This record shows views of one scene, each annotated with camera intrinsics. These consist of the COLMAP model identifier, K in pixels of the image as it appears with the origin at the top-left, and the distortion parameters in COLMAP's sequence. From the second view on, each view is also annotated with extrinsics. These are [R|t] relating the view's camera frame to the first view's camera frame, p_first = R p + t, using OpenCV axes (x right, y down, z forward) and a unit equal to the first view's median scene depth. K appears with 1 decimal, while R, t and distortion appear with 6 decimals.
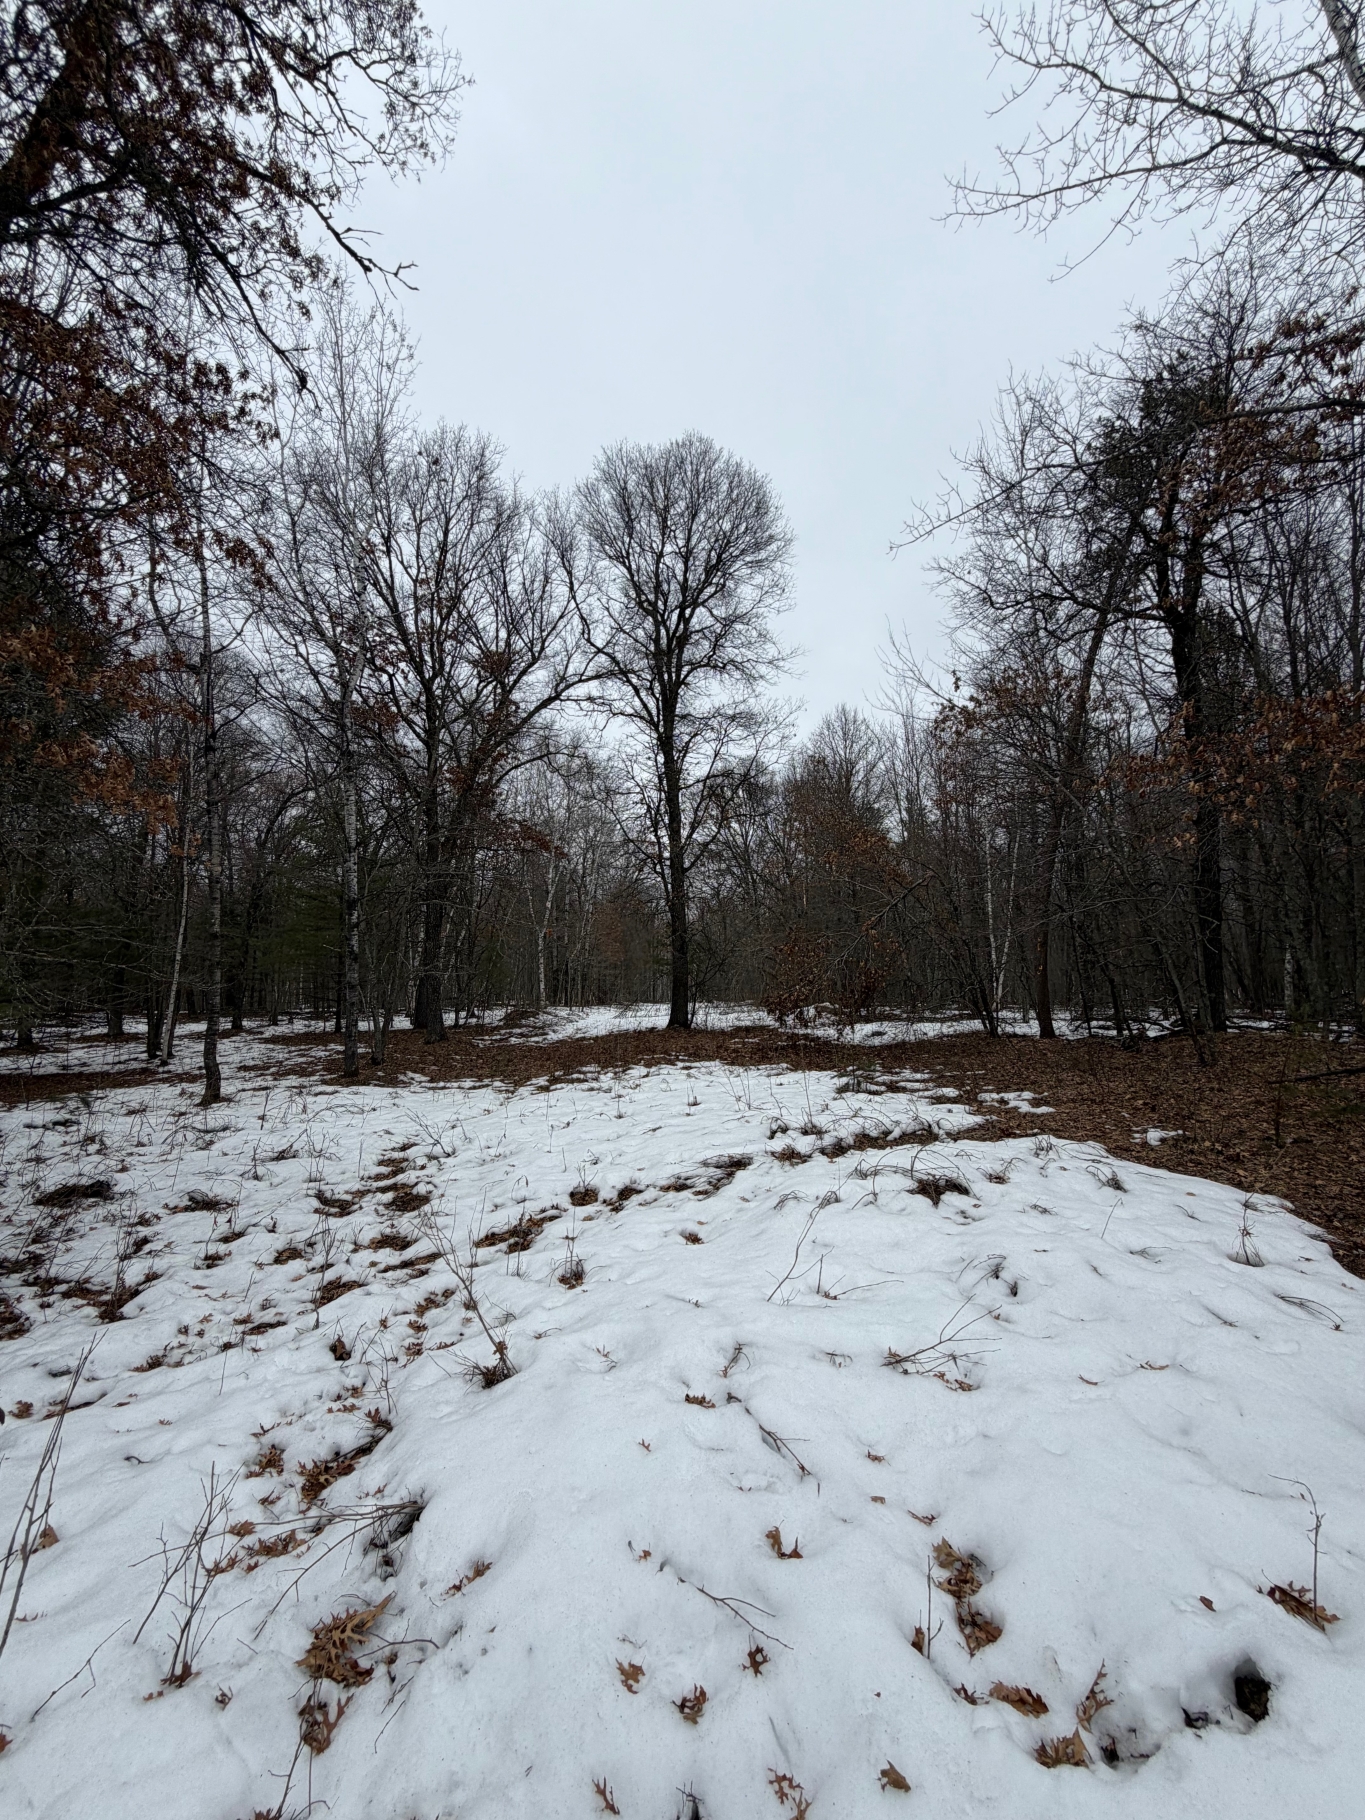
lens RADIAL K [[726.7, 0, 674.6], [0, 726.7, 907.7], [0, 0, 1]] dist [-0.001472, 0.000161]
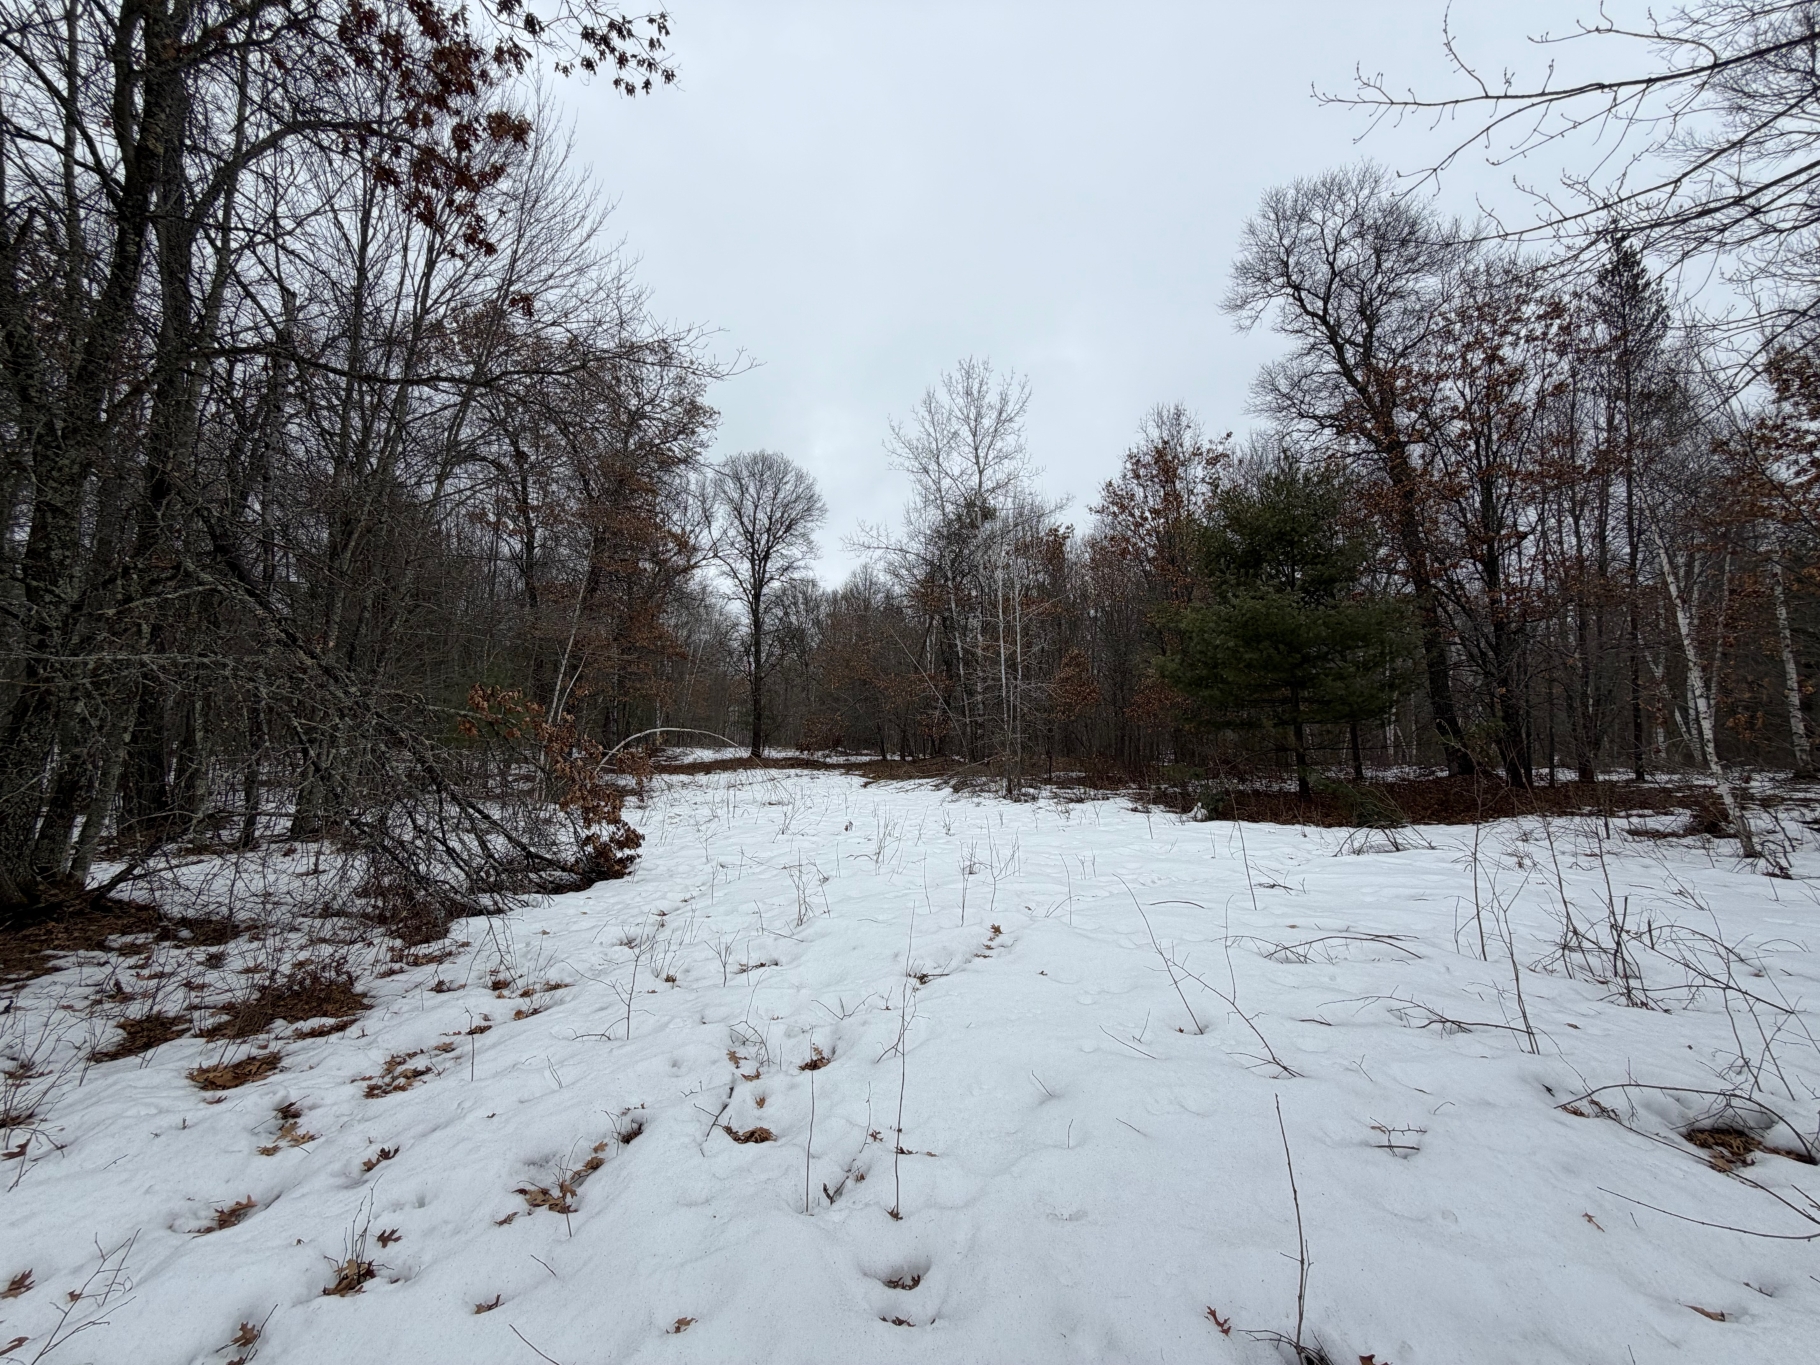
lens RADIAL K [[726.7, 0, 915.2], [0, 726.7, 682.7], [0, 0, 1]] dist [-0.001472, 0.000161]
pose [[0.967747, 0.054470, 0.245965, -0.101651], [-0.061308, 0.997914, 0.020226, -0.157399], [-0.244350, -0.034653, 0.969068, -1.486335]]
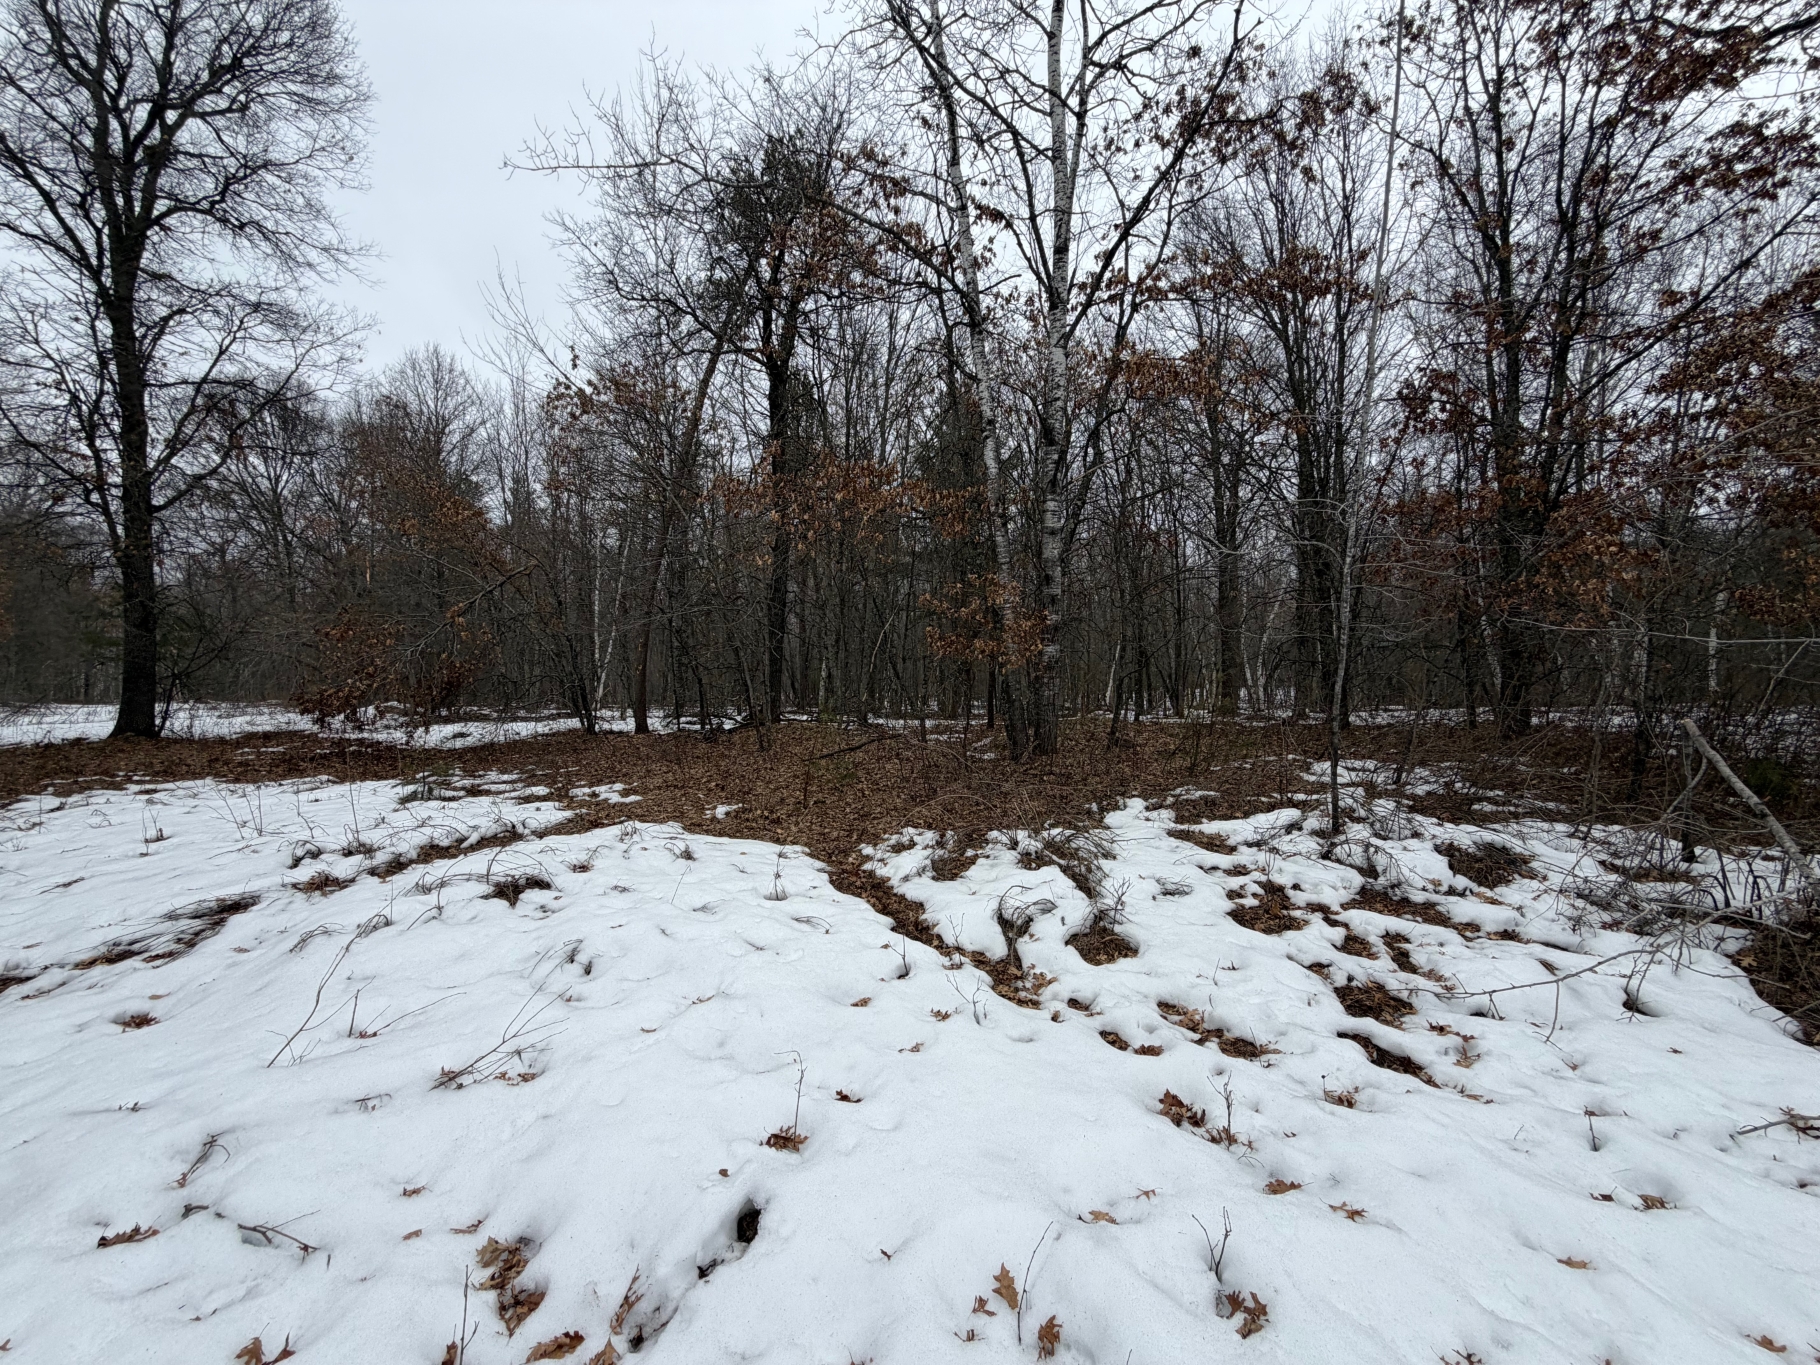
lens RADIAL K [[726.7, 0, 909.0], [0, 726.7, 688.7], [0, 0, 1]] dist [-0.001472, 0.000161]
pose [[0.684352, 0.015218, 0.728993, 0.007724], [-0.093211, 0.993405, 0.066766, 0.007247], [-0.723169, -0.113641, 0.681257, 0.006607]]
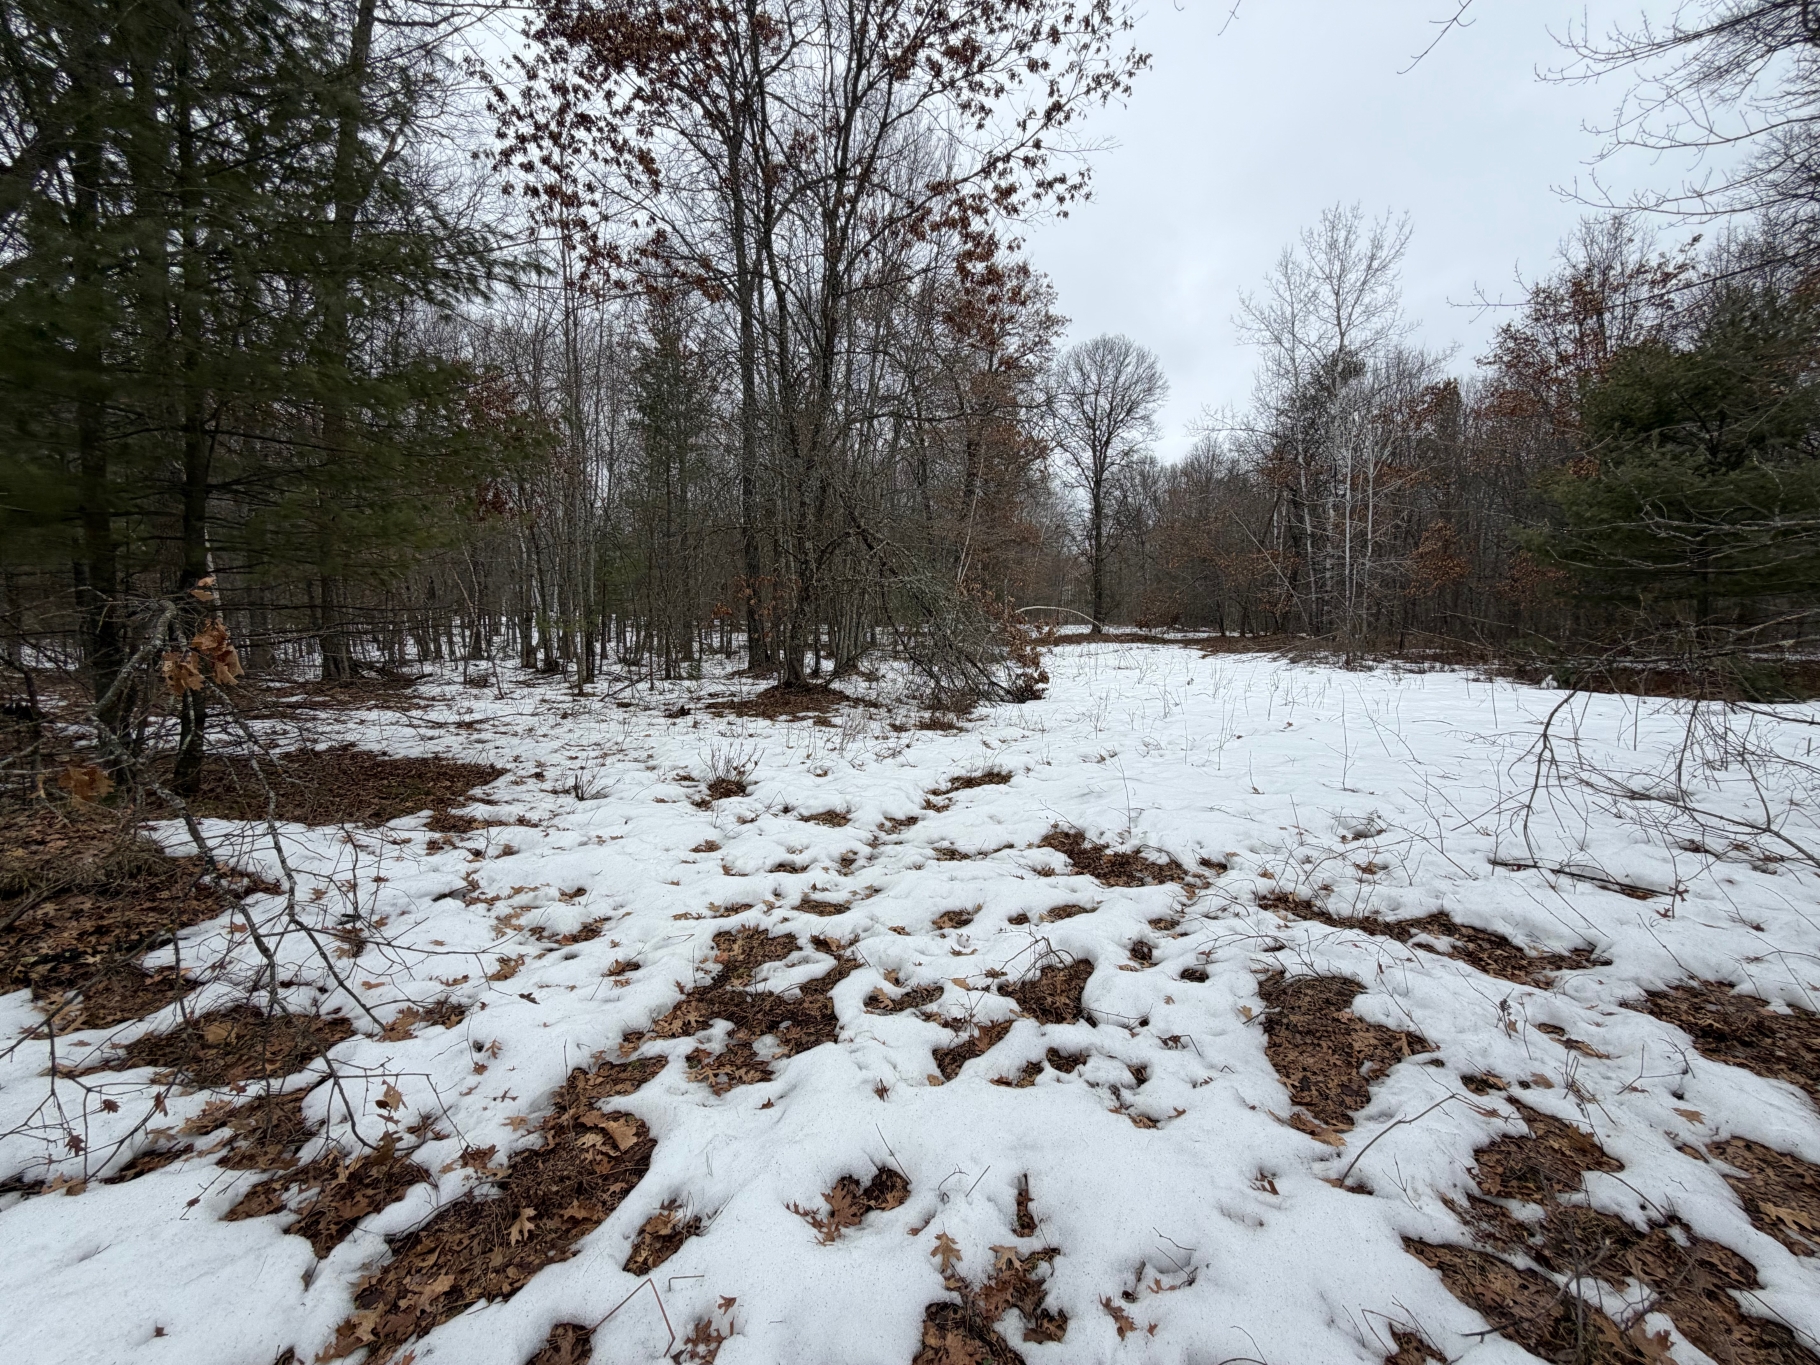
lens RADIAL K [[726.7, 0, 915.5], [0, 726.7, 681.6], [0, 0, 1]] dist [-0.001472, 0.000161]
pose [[0.981225, 0.050892, -0.186033, -0.161401], [-0.012880, 0.979697, 0.200072, -0.181444], [0.192438, -0.193919, 0.961958, -1.781910]]
